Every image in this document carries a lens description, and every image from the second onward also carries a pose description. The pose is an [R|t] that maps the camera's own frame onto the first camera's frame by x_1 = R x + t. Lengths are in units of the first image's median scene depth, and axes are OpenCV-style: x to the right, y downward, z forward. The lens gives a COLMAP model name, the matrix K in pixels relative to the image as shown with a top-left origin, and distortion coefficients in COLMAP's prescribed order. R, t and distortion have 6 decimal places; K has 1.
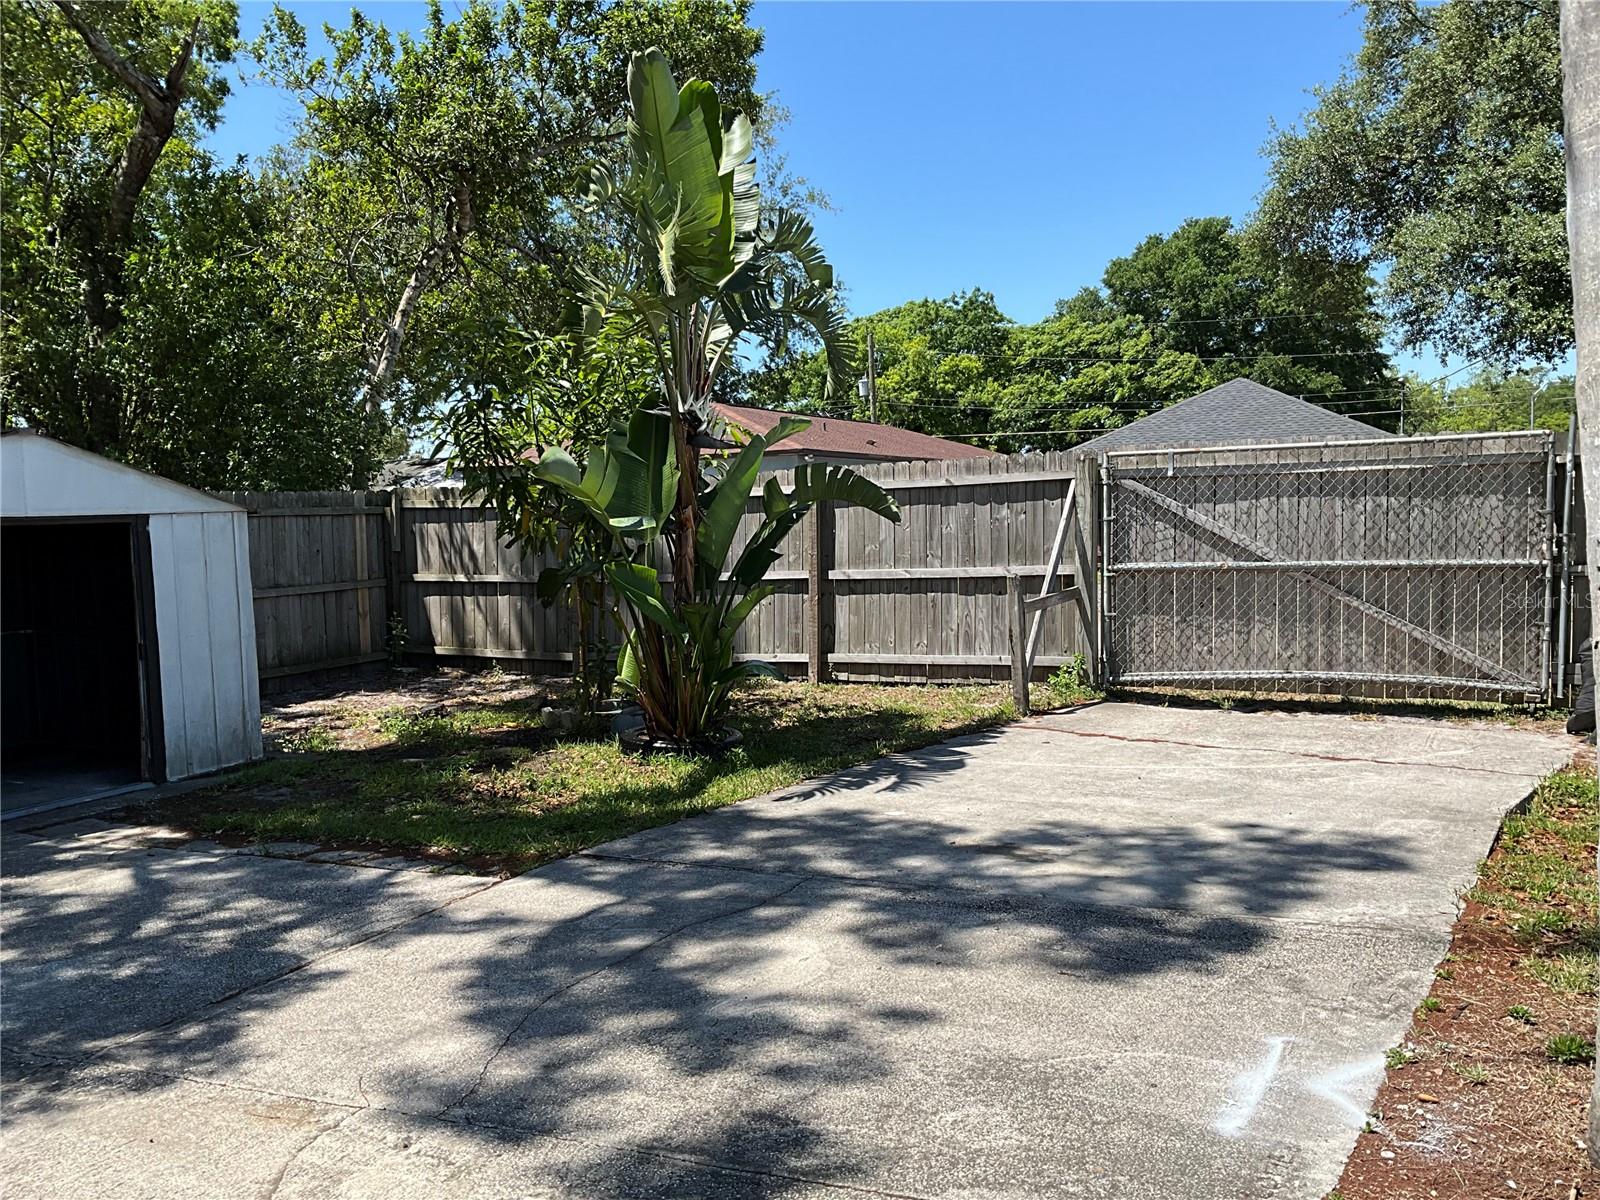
lens RADIAL K [[1332.5, 0, 796.1], [0, 1332.5, 594.2], [0, 0, 1]] dist [0.113681, -0.215174]
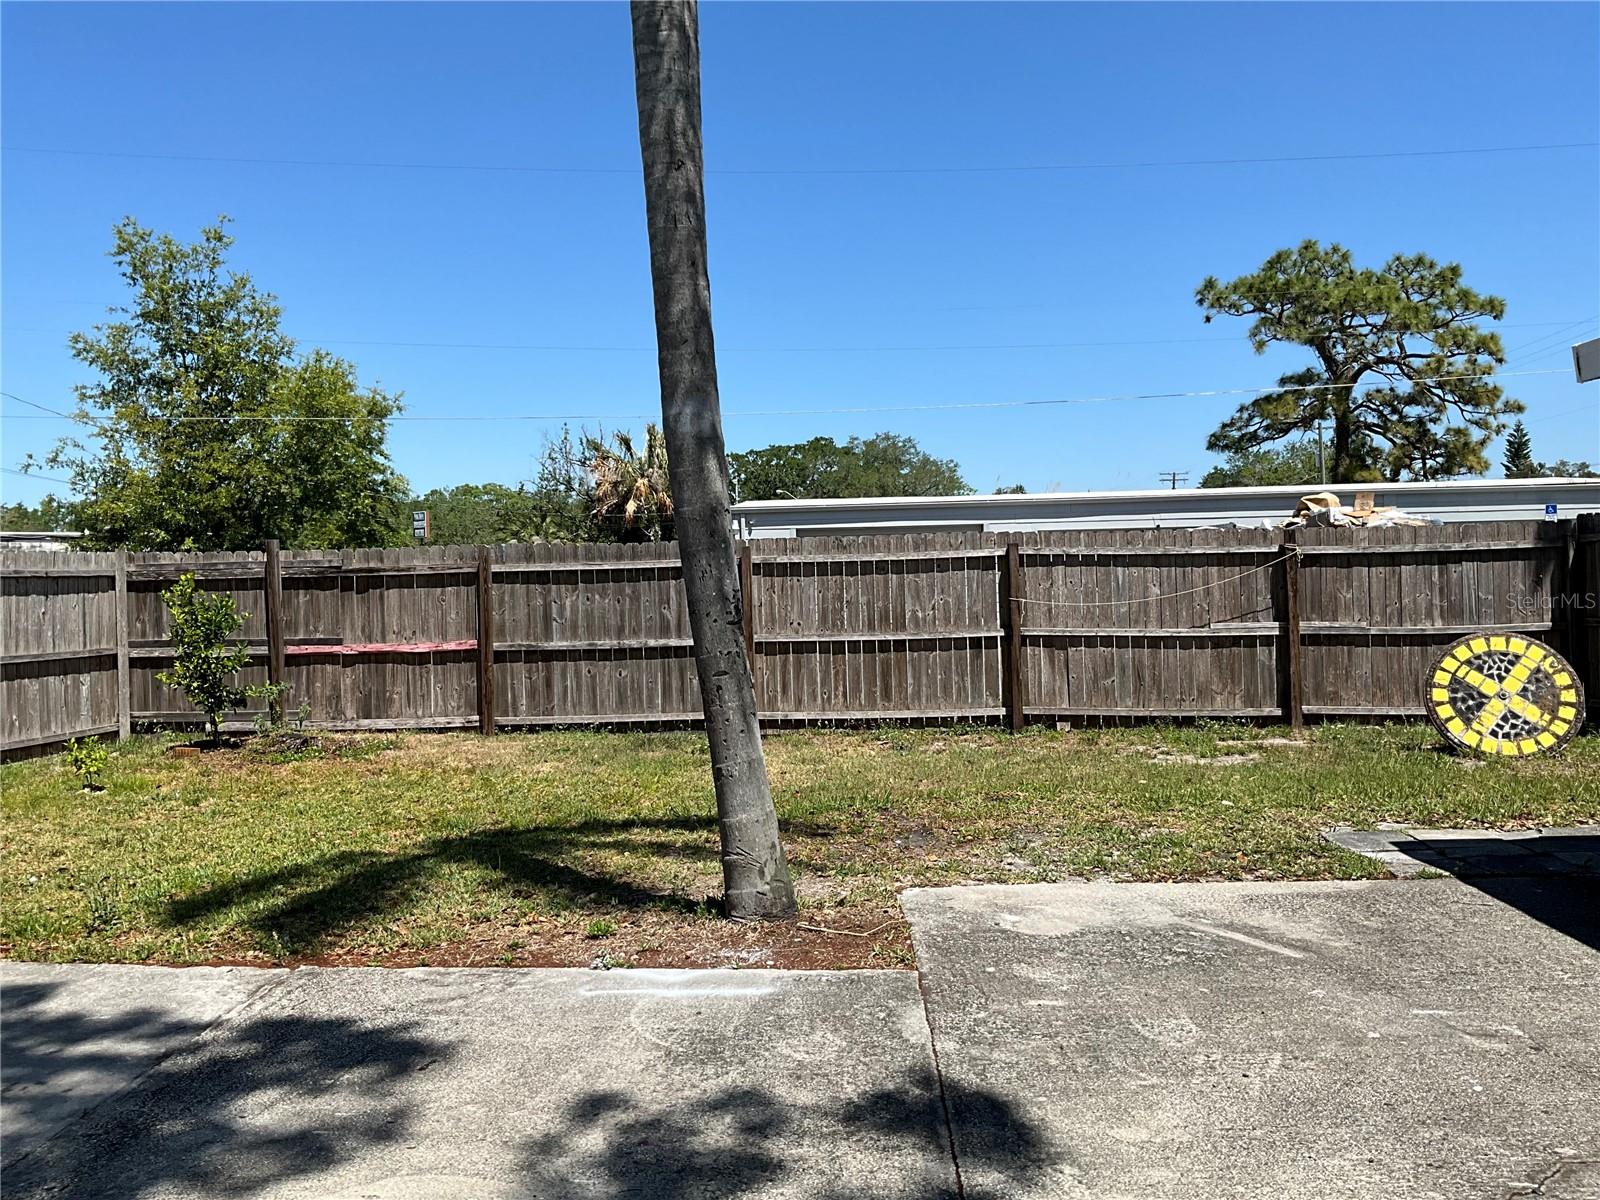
lens RADIAL K [[1332.5, 0, 796.1], [0, 1332.5, 594.2], [0, 0, 1]] dist [0.113681, -0.215174]
pose [[-0.378597, 0.037517, 0.924801, -0.804110], [0.091610, 0.995791, -0.002893, -0.021501], [-0.921017, 0.083626, -0.380440, 1.119721]]
